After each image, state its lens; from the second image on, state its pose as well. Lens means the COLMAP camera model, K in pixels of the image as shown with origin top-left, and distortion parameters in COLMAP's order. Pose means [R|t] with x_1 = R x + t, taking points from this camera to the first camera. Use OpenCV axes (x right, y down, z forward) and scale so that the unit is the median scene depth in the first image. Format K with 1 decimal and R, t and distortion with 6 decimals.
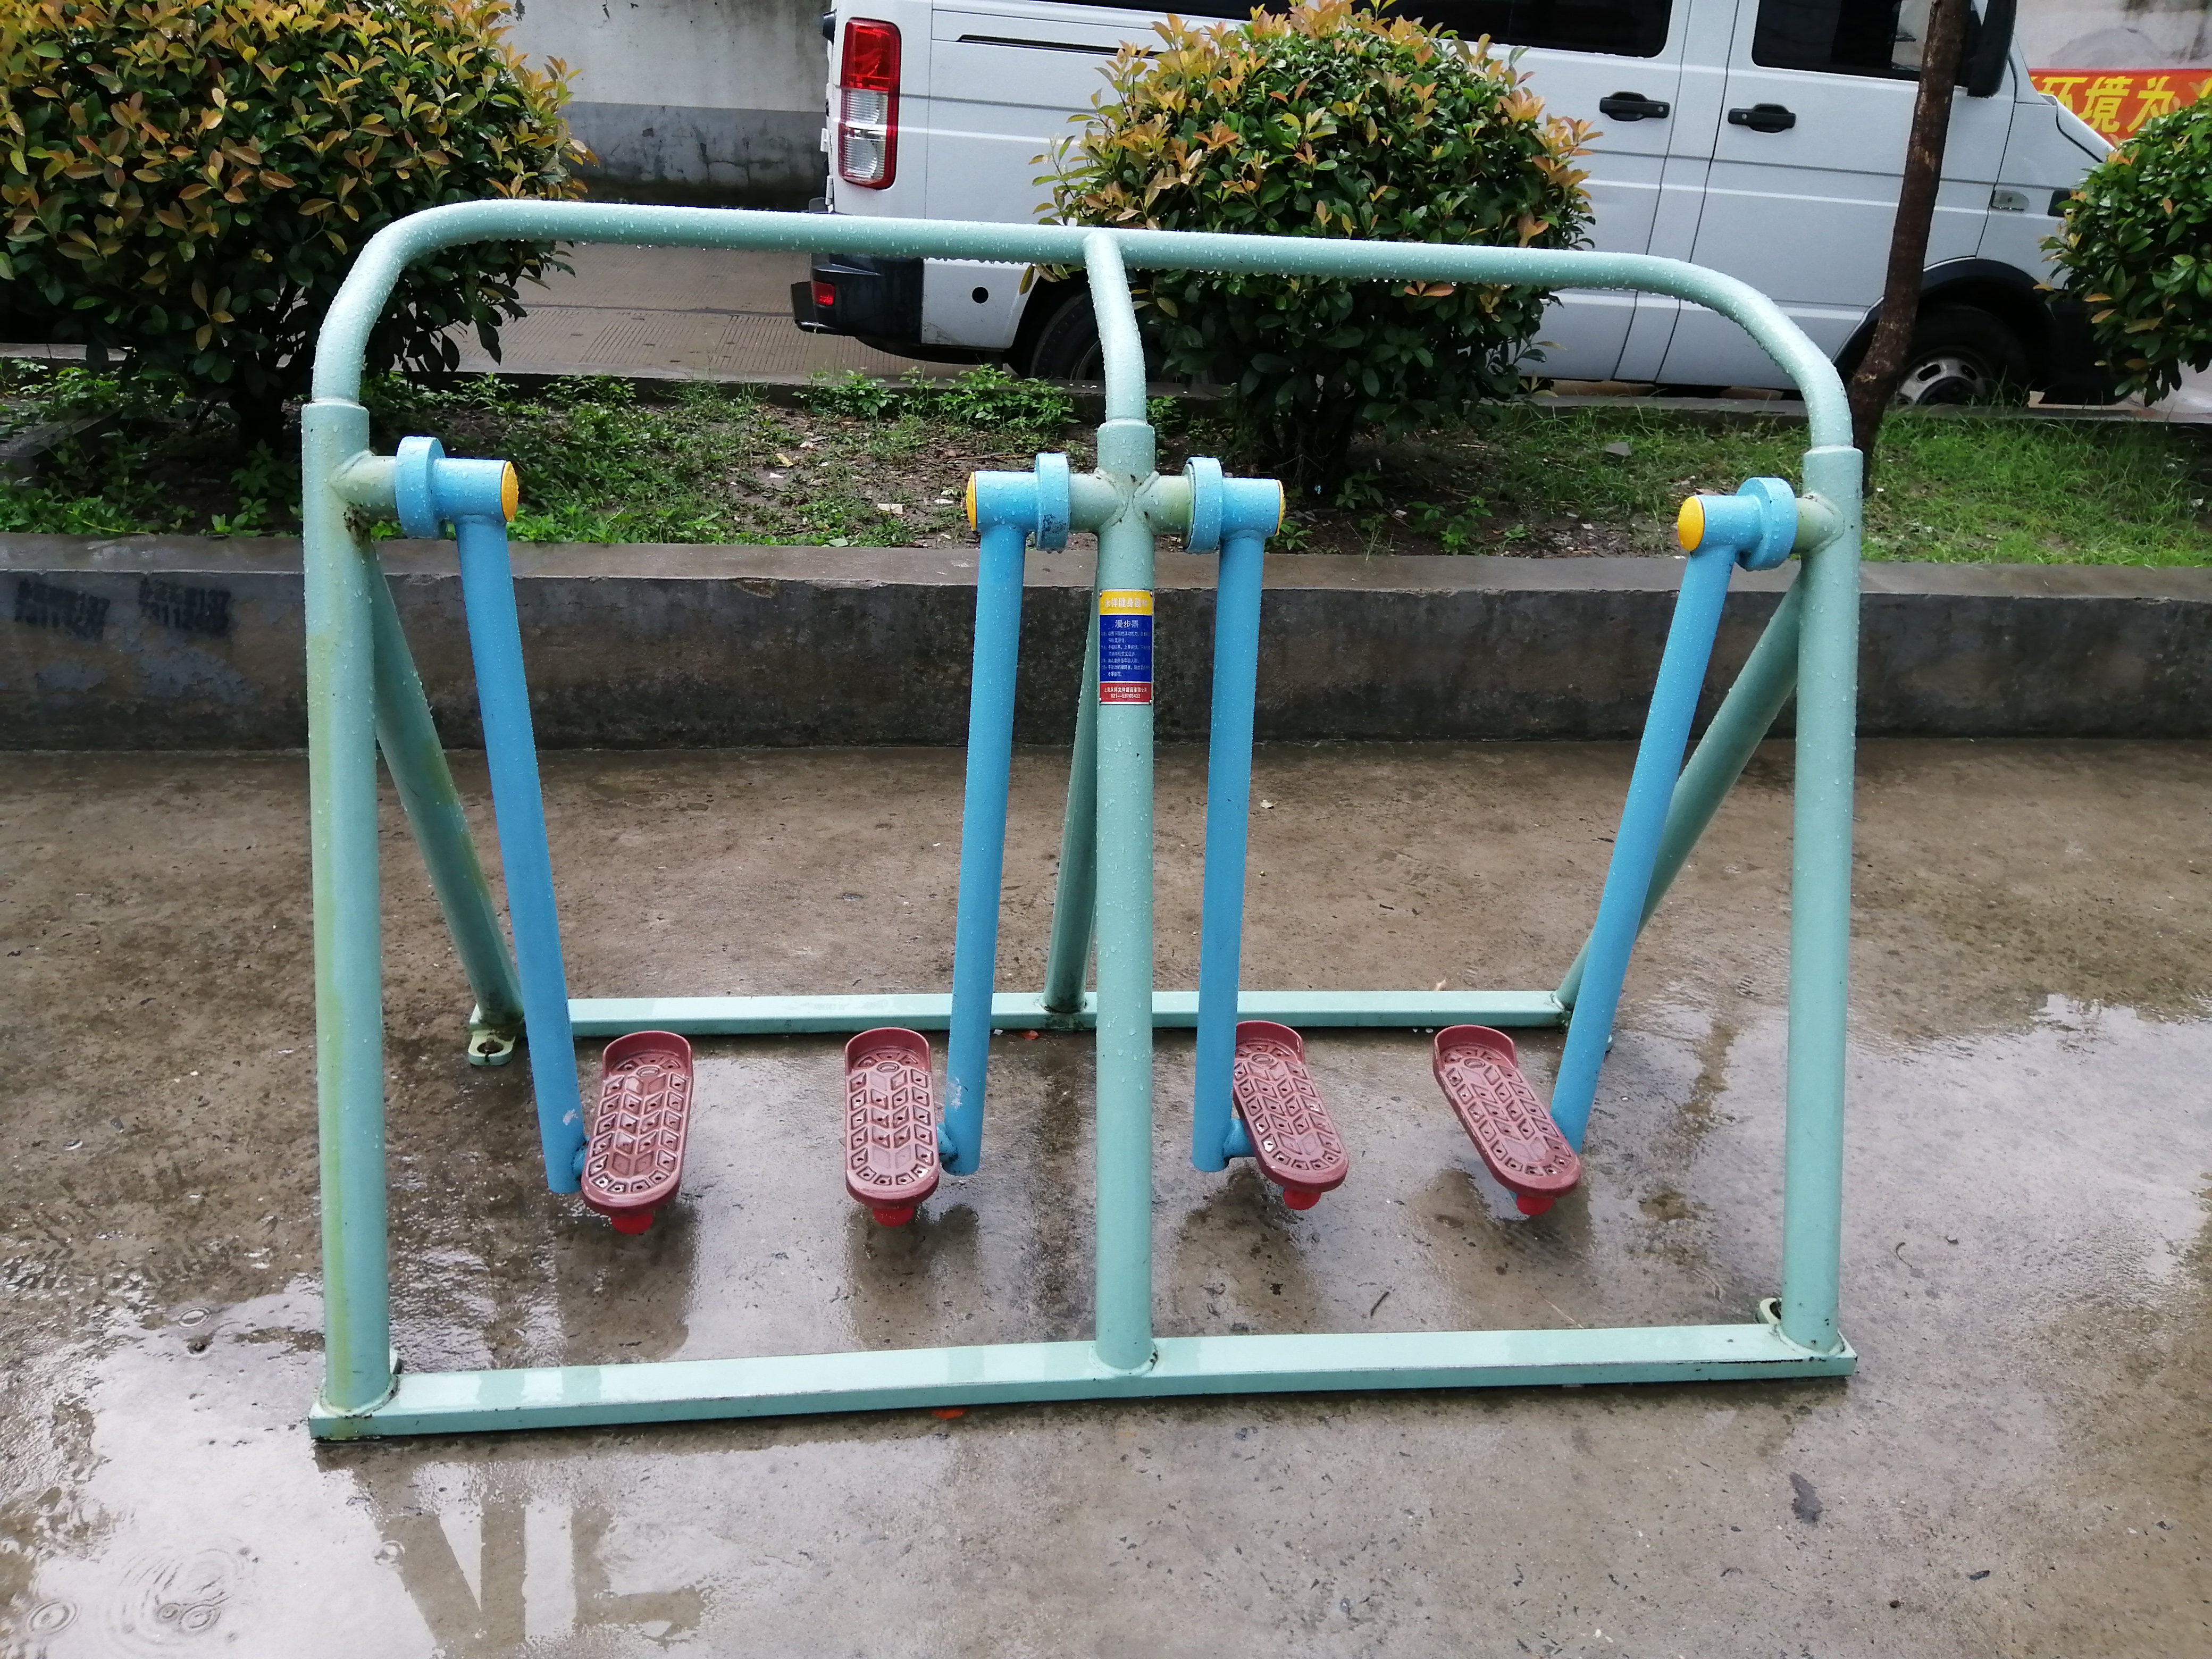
lens RADIAL K [[1690.5, 0, 1106.0], [0, 1690.5, 829.5], [0, 0, 1]] dist [0.067087, -0.092403]
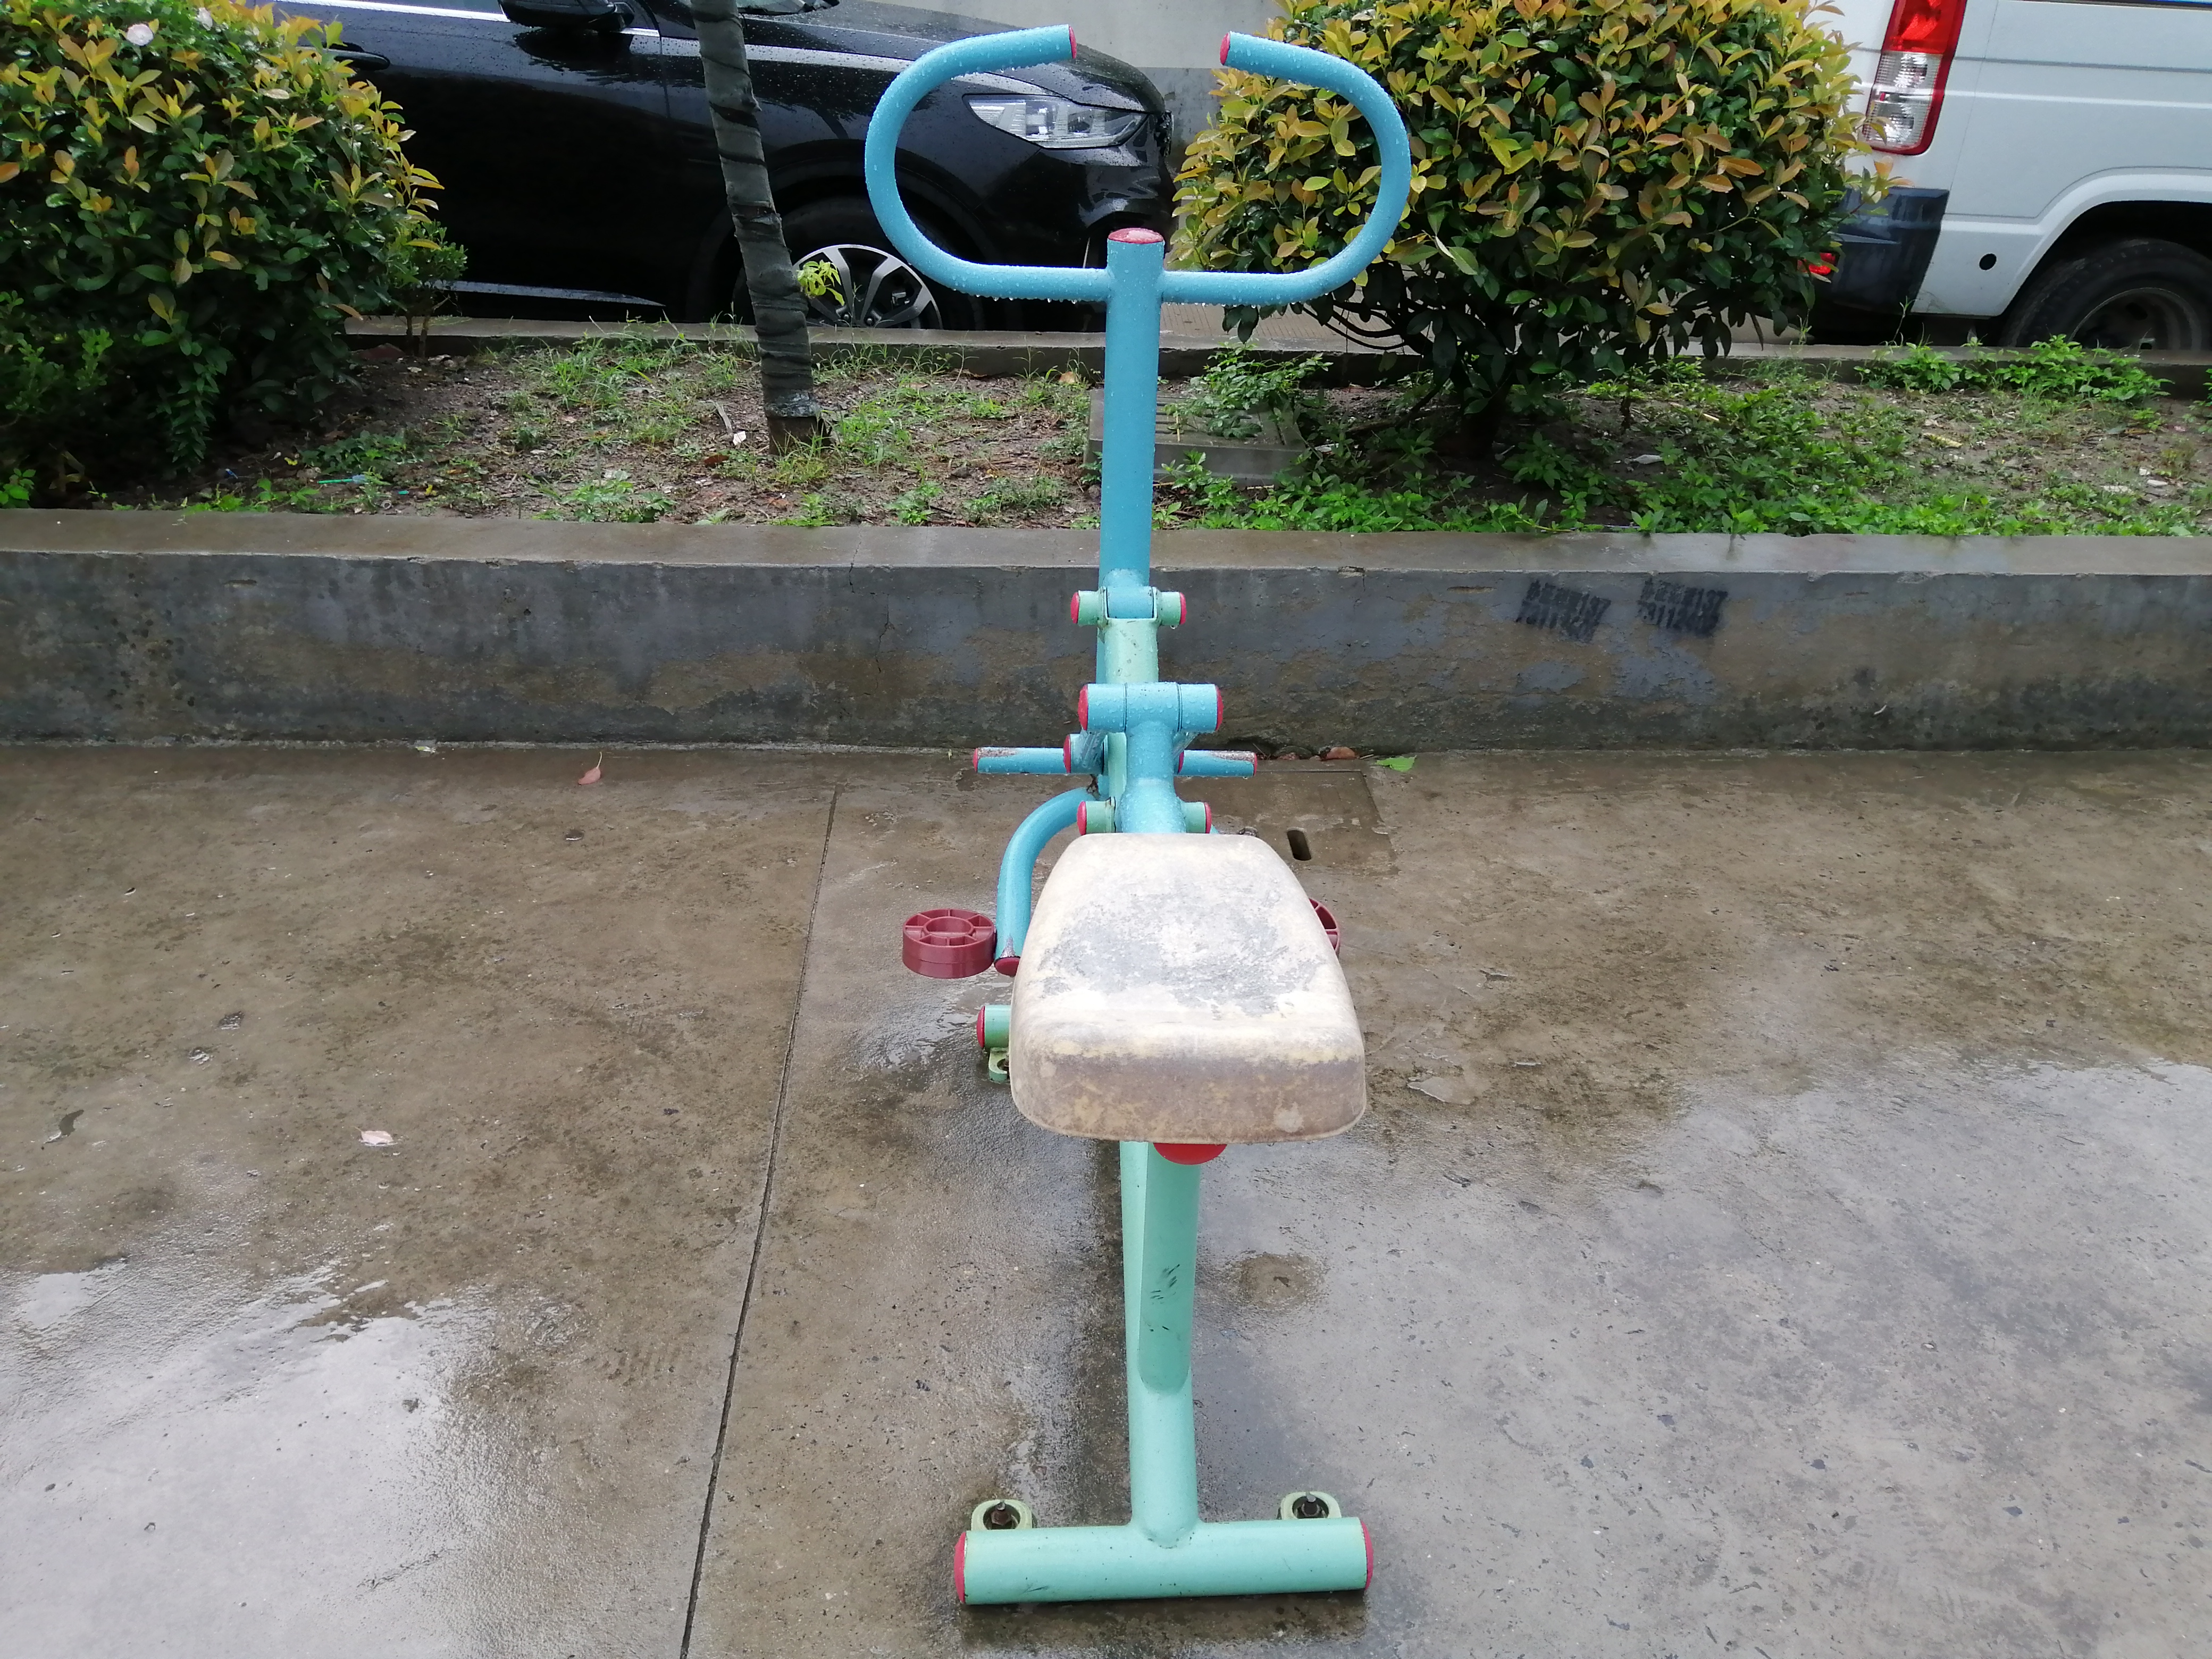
lens RADIAL K [[1690.5, 0, 1106.0], [0, 1690.5, 829.5], [0, 0, 1]] dist [0.067087, -0.092403]
pose [[0.996187, 0.013354, -0.086215, -0.760785], [-0.011180, 0.999608, 0.025653, -0.021937], [0.086523, -0.024592, 0.995946, -0.017572]]
